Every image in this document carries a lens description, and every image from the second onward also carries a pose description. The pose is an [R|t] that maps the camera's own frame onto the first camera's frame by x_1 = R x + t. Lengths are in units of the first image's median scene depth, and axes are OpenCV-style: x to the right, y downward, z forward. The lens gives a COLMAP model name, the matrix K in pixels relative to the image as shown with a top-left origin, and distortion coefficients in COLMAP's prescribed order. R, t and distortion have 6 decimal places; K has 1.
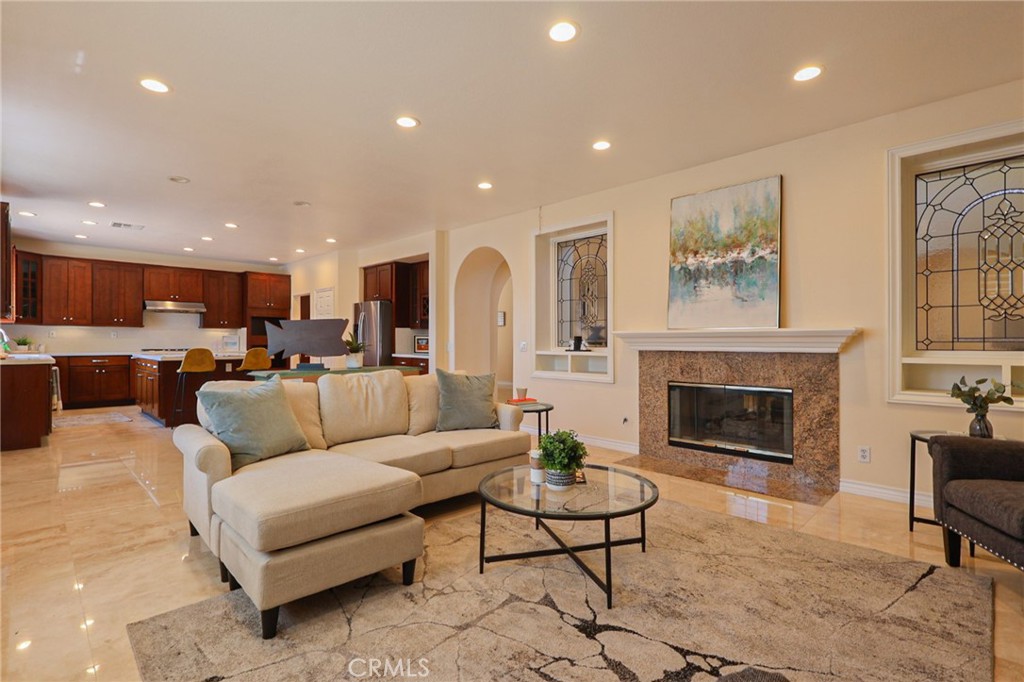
lens RADIAL K [[479.3, 0, 509.2], [0, 479.3, 341.7], [0, 0, 1]] dist [-0.001539, 0.000589]
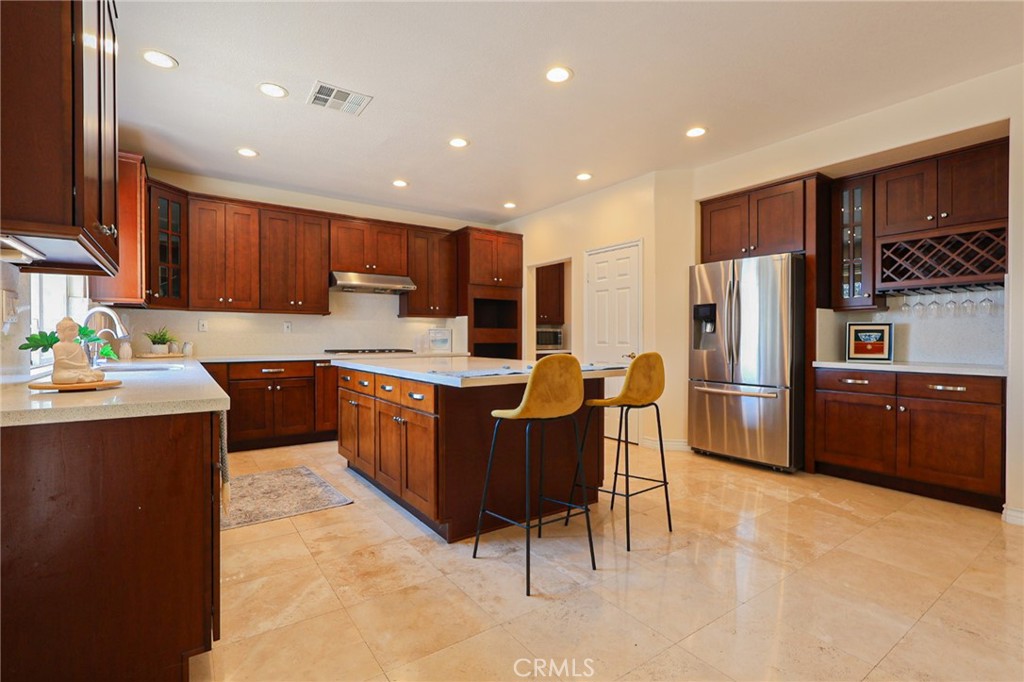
lens RADIAL K [[479.3, 0, 515.8], [0, 479.3, 340.4], [0, 0, 1]] dist [-0.001539, 0.000589]
pose [[0.985300, -0.001639, -0.170825, -0.434984], [0.002358, 0.999989, 0.004006, 0.001116], [0.170816, -0.004350, 0.985293, 0.443857]]
